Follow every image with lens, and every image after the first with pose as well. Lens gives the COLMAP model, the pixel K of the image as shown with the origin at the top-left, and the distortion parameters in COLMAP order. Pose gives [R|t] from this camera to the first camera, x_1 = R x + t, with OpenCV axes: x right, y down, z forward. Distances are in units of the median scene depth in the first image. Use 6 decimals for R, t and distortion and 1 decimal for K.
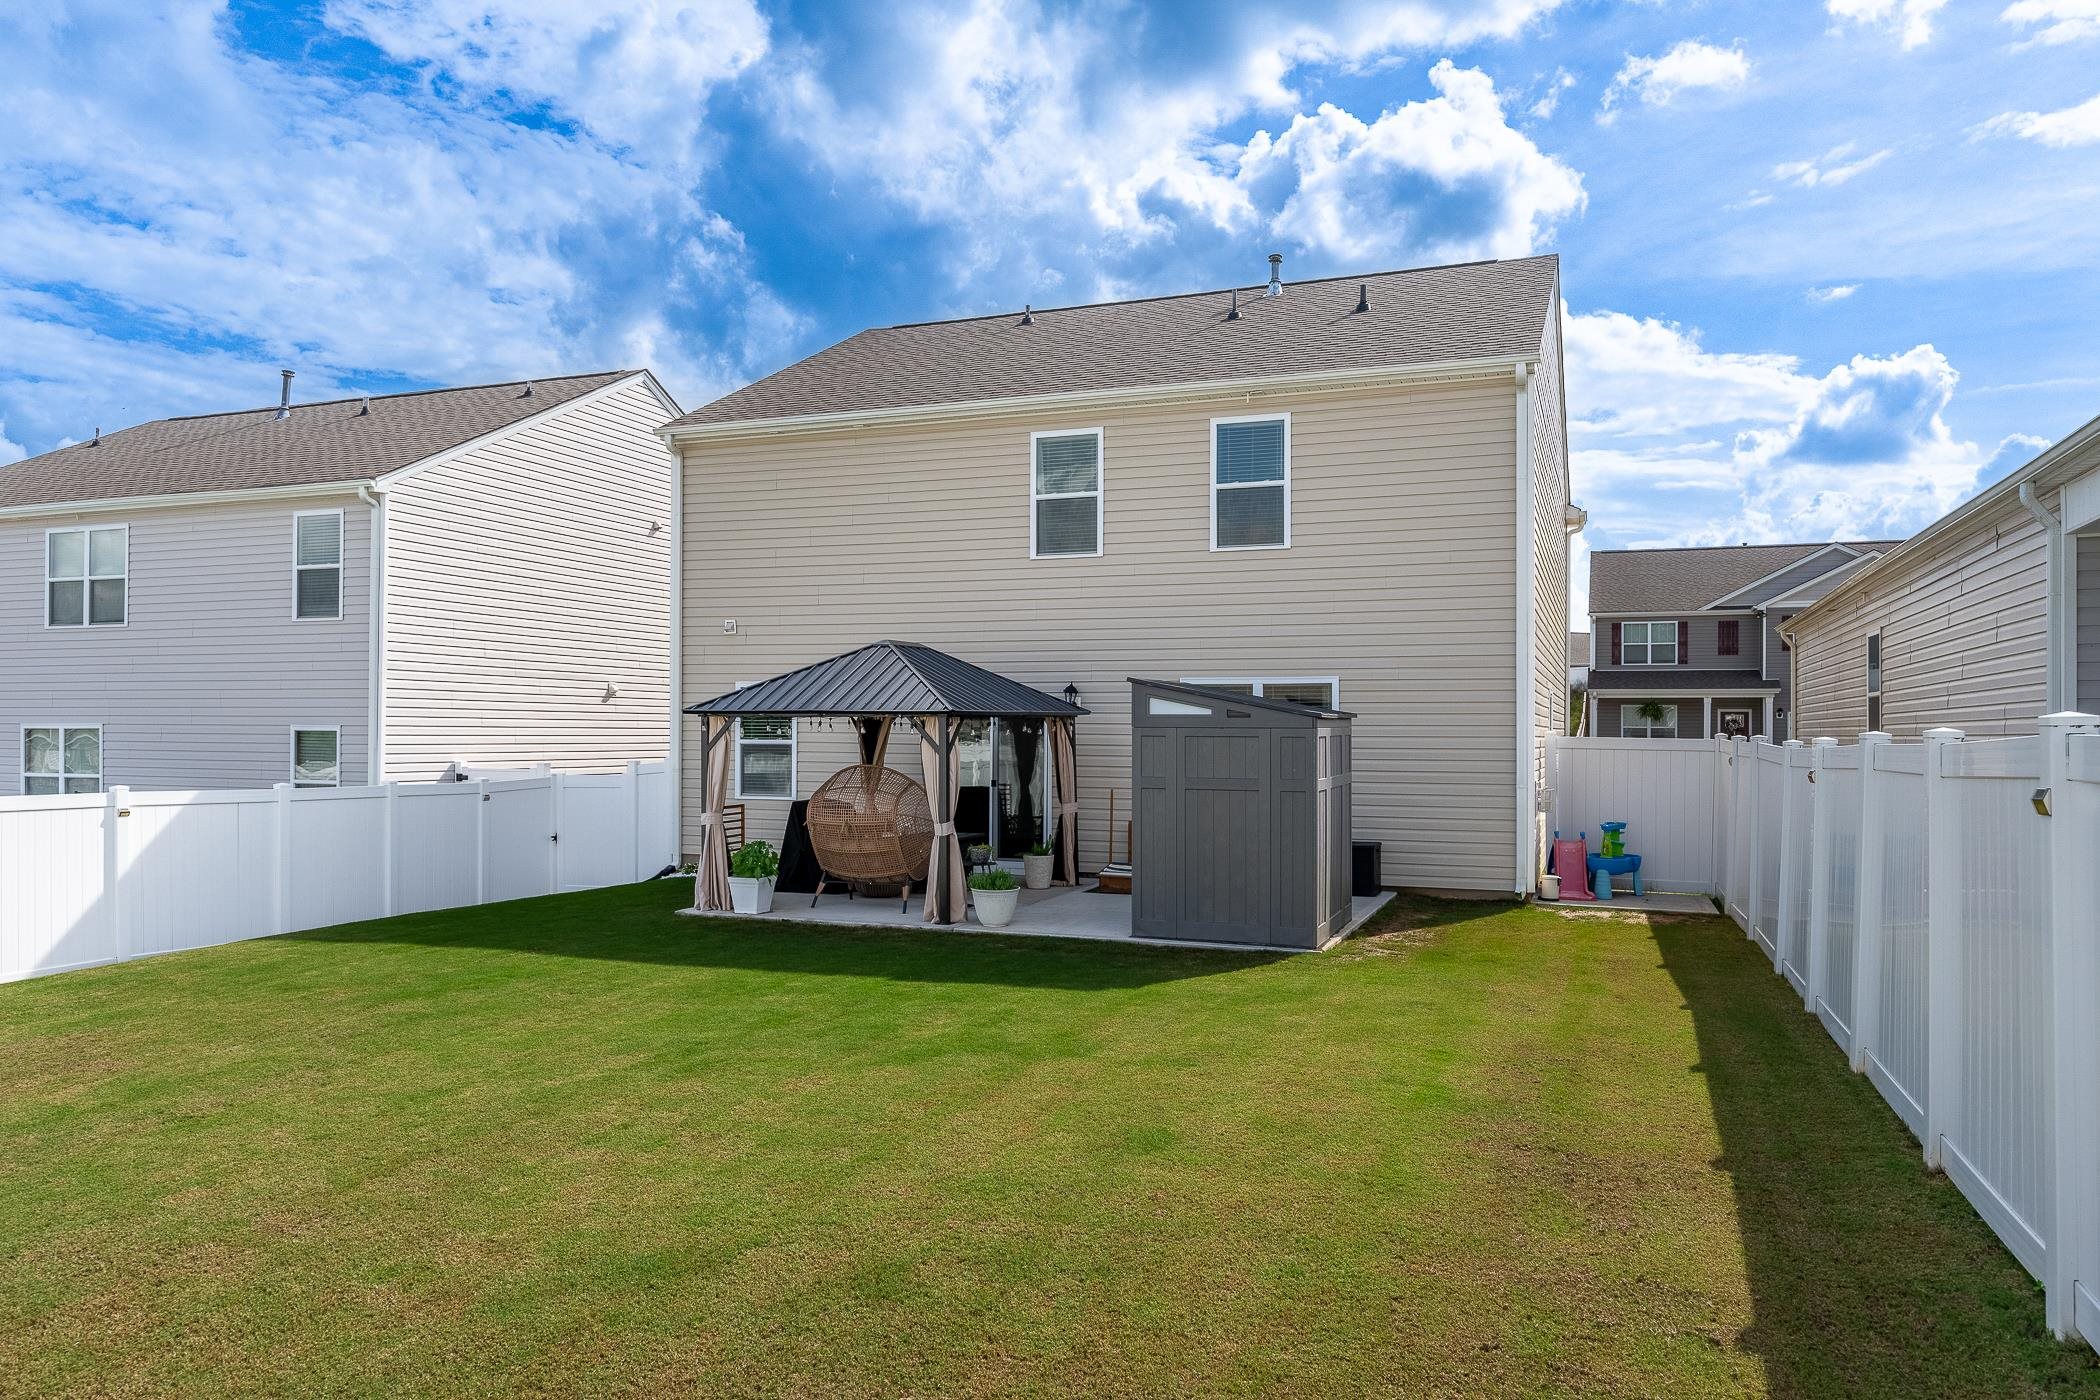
lens RADIAL K [[1484.5, 0, 1041.3], [0, 1484.5, 711.6], [0, 0, 1]] dist [-0.058797, 0.022711]
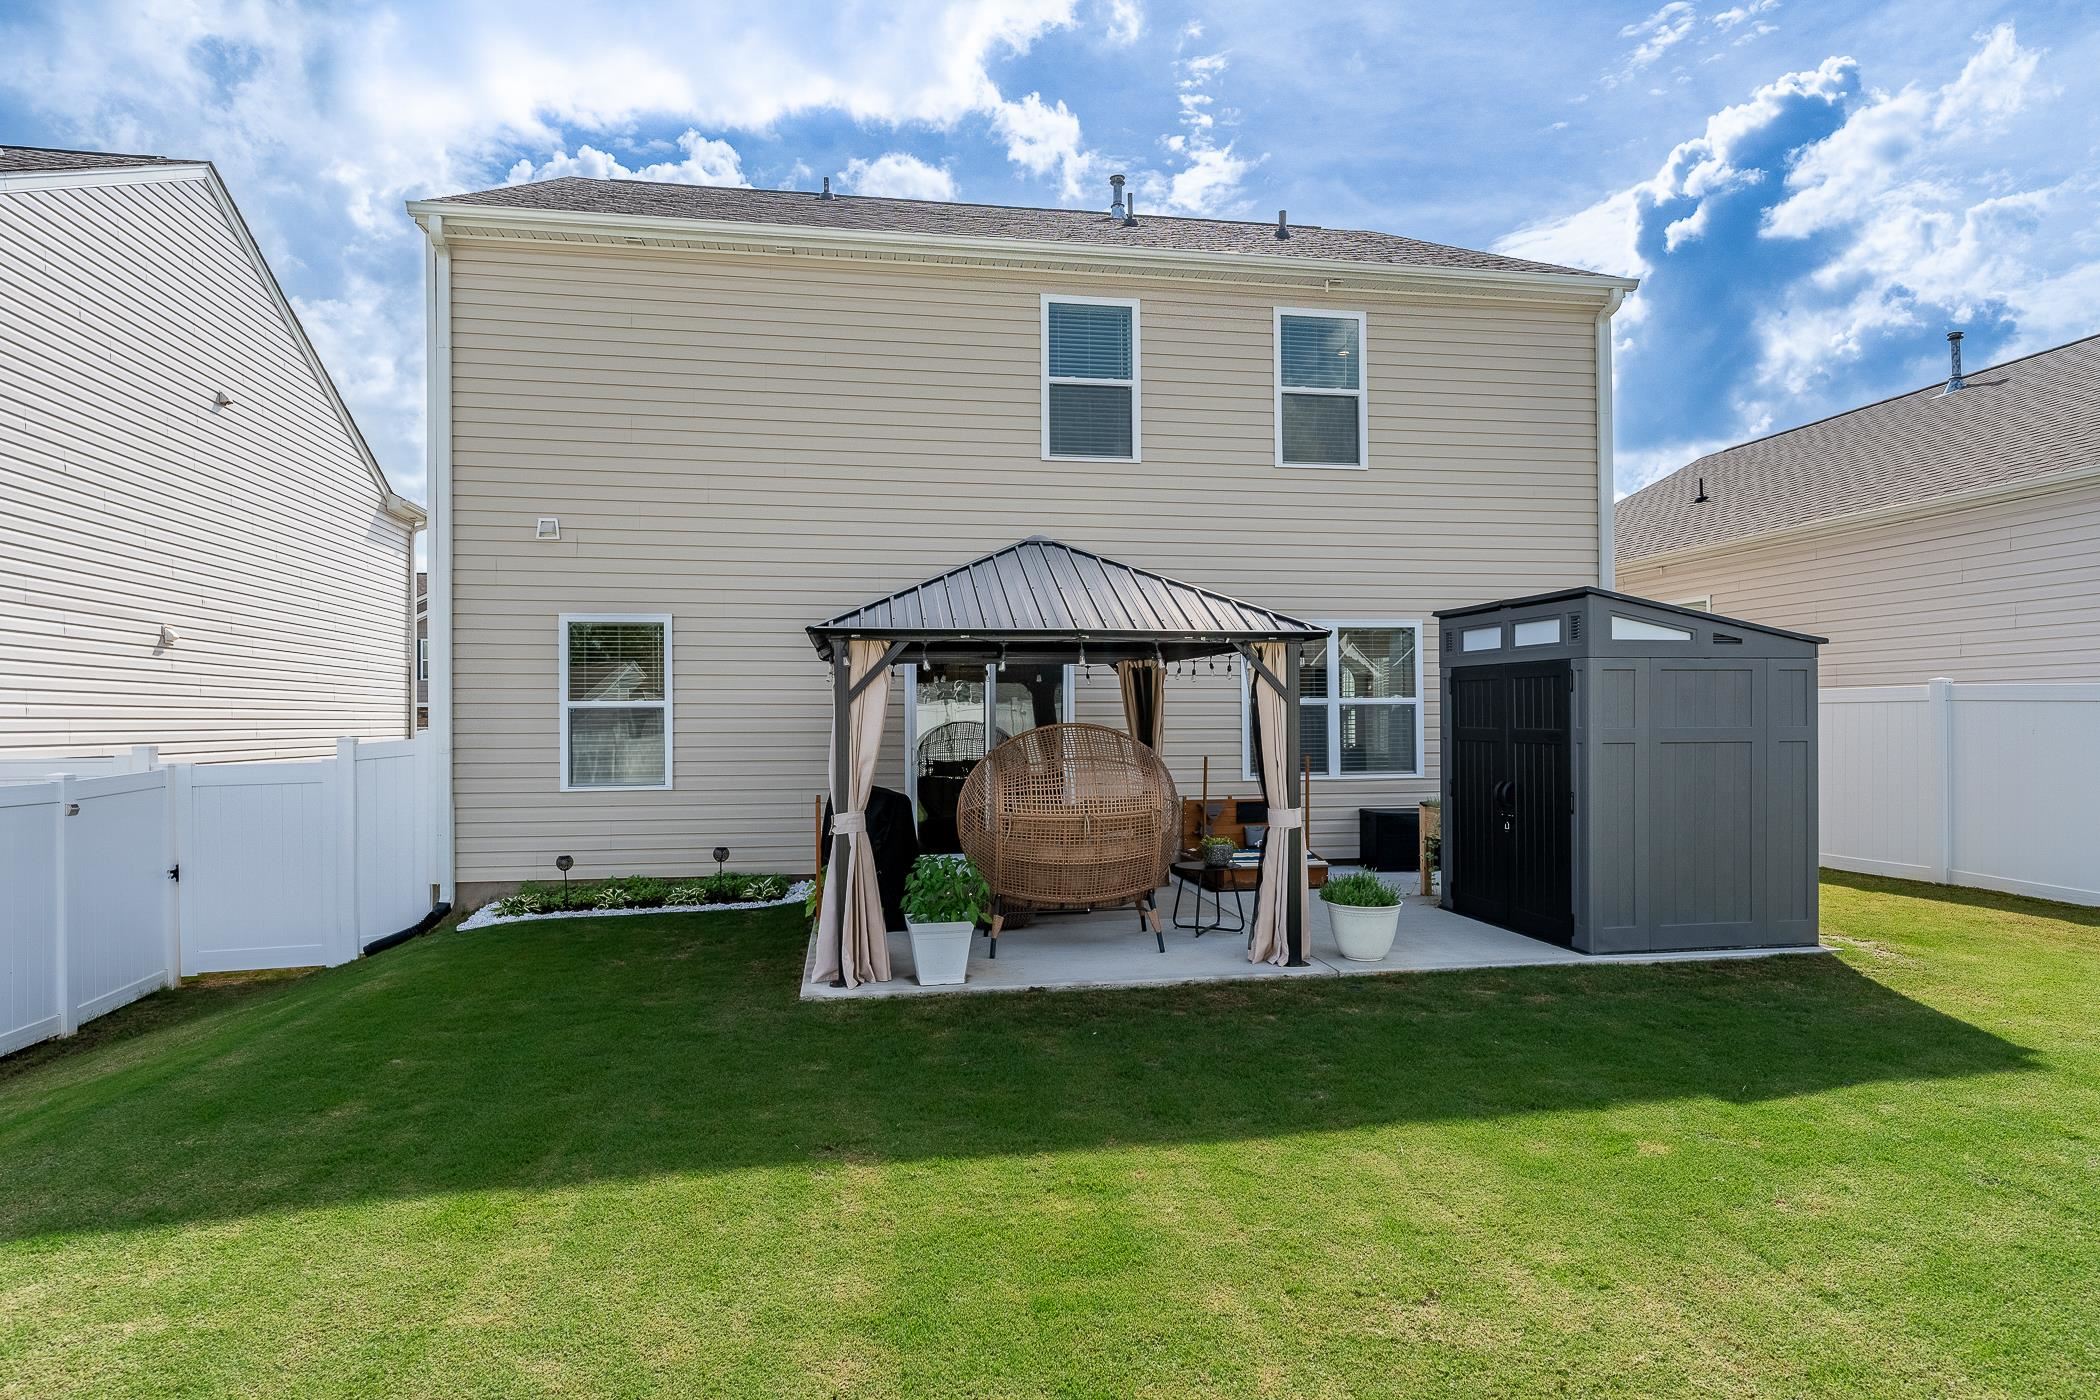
lens RADIAL K [[1189.0, 0, 1064.3], [0, 1189.0, 708.9], [0, 0, 1]] dist [-0.005084, -0.000944]
pose [[0.846489, -0.006734, 0.532363, -0.322735], [0.003821, 0.999971, 0.006574, 0.021575], [-0.532392, -0.003530, 0.846491, 0.470602]]
